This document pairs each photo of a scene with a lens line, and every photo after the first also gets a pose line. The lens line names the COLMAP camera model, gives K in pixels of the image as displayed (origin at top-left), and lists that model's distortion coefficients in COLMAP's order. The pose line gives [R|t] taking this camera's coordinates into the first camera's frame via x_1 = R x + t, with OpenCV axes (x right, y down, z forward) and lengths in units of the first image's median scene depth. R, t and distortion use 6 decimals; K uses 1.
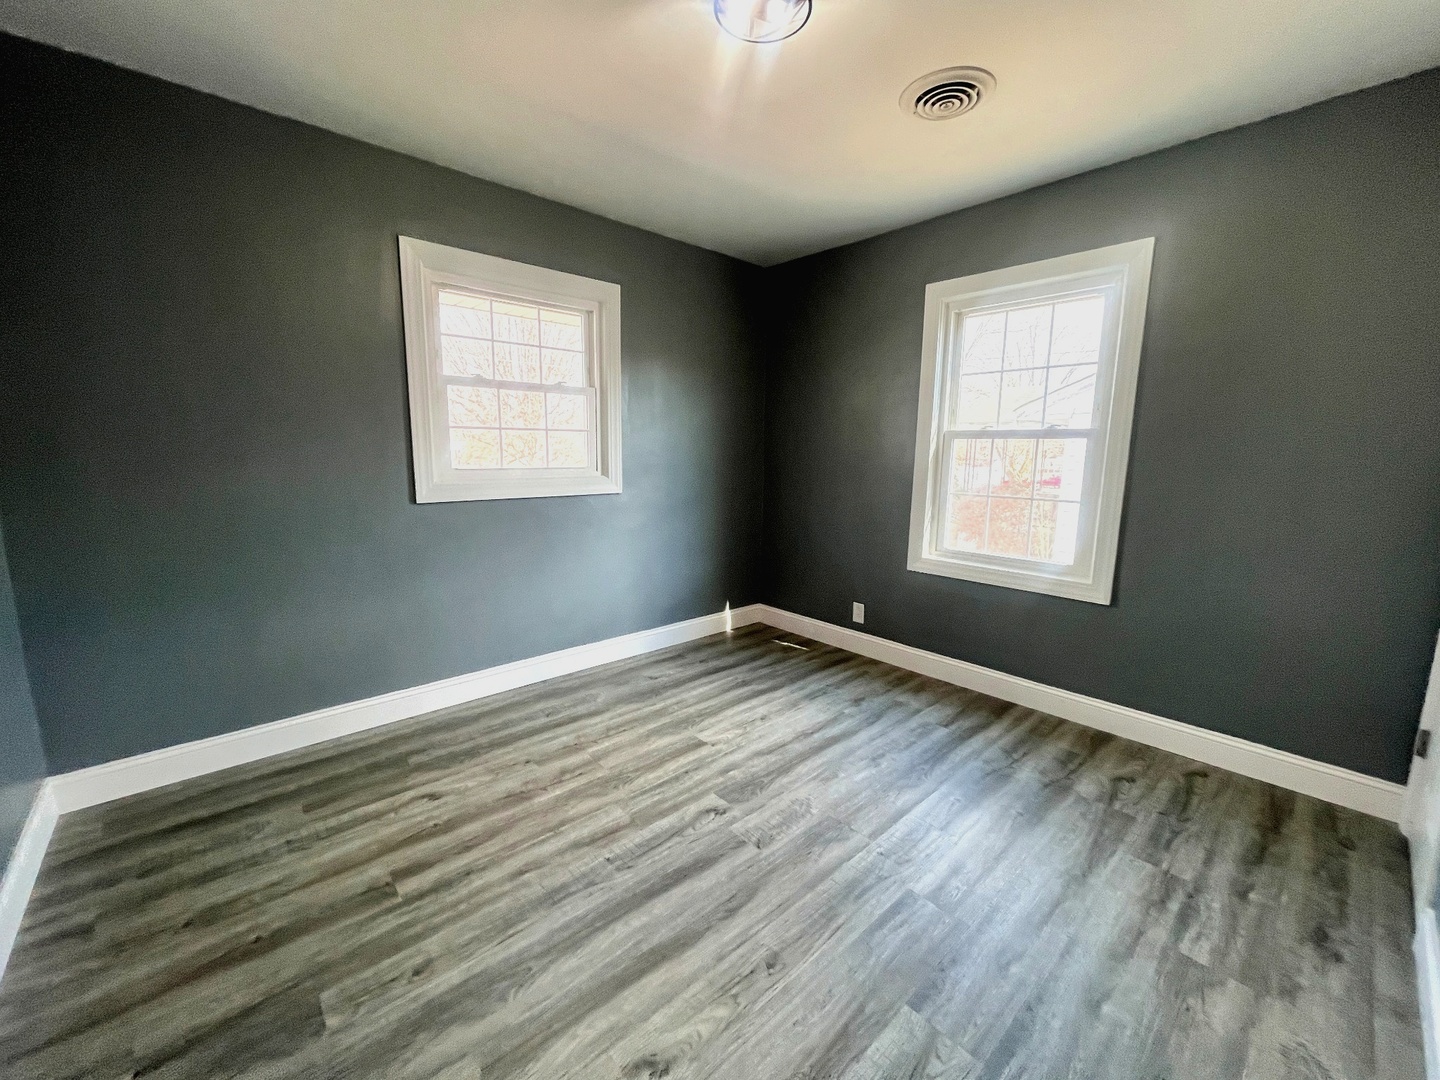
lens RADIAL K [[581.2, 0, 716.2], [0, 581.2, 542.3], [0, 0, 1]] dist [0.000262, 0.000443]
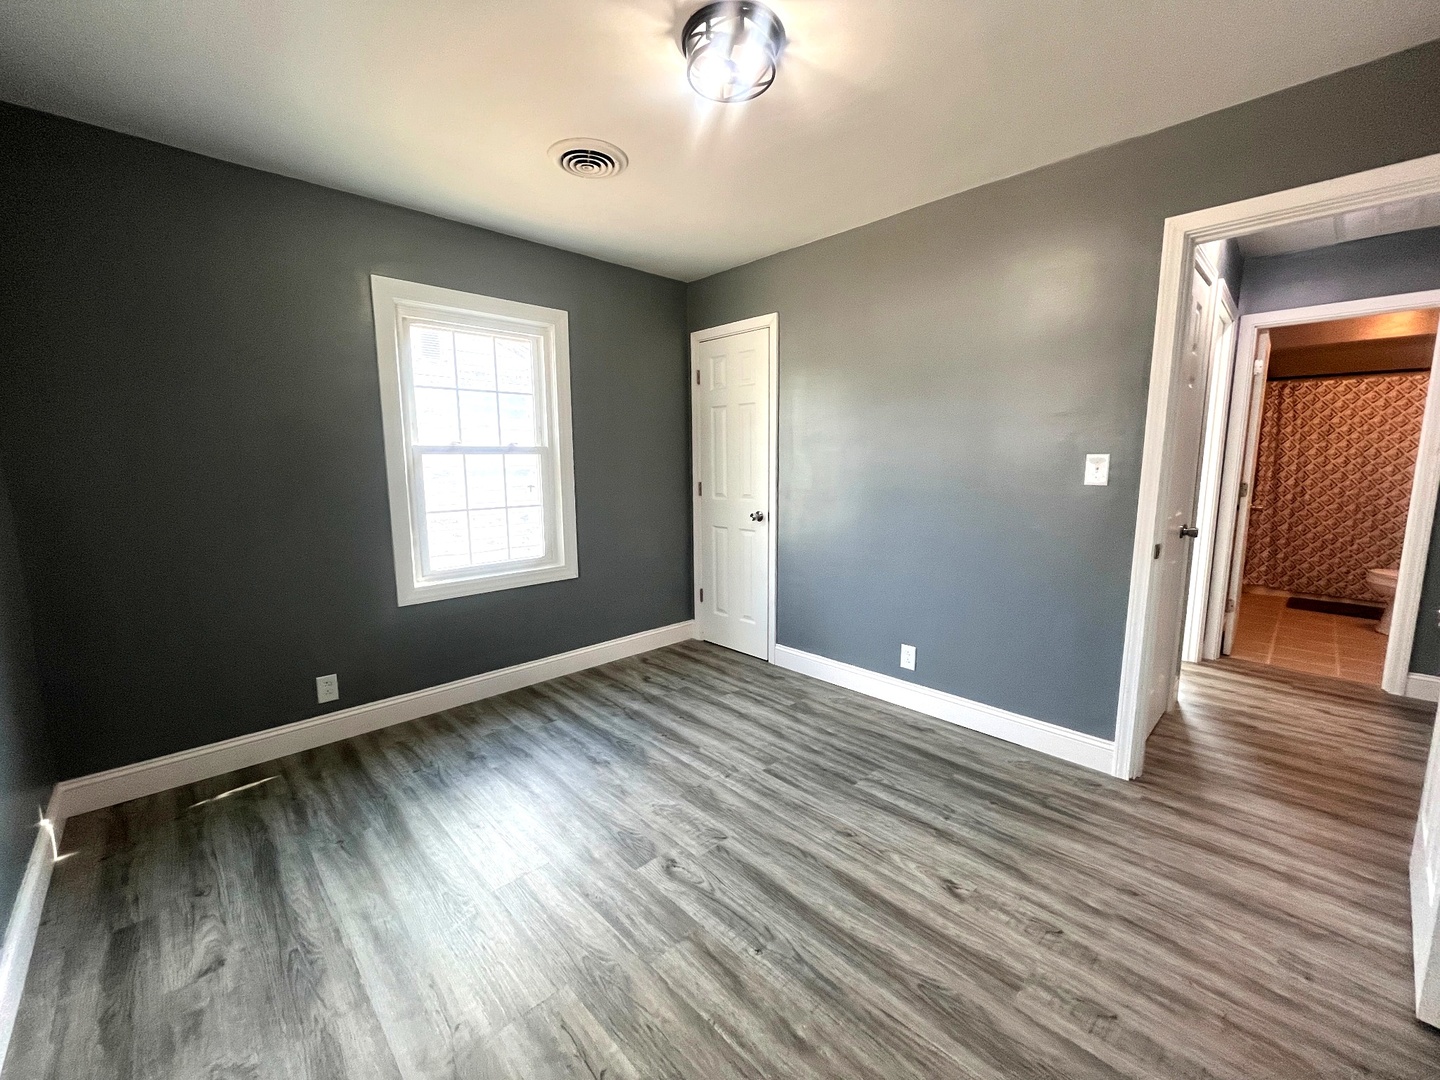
lens RADIAL K [[581.2, 0, 719.3], [0, 581.2, 538.3], [0, 0, 1]] dist [0.000262, 0.000443]
pose [[-0.035896, -0.146506, 0.988558, -0.801186], [0.166484, 0.974496, 0.150467, -0.156107], [-0.985391, 0.169980, -0.010590, 0.821487]]
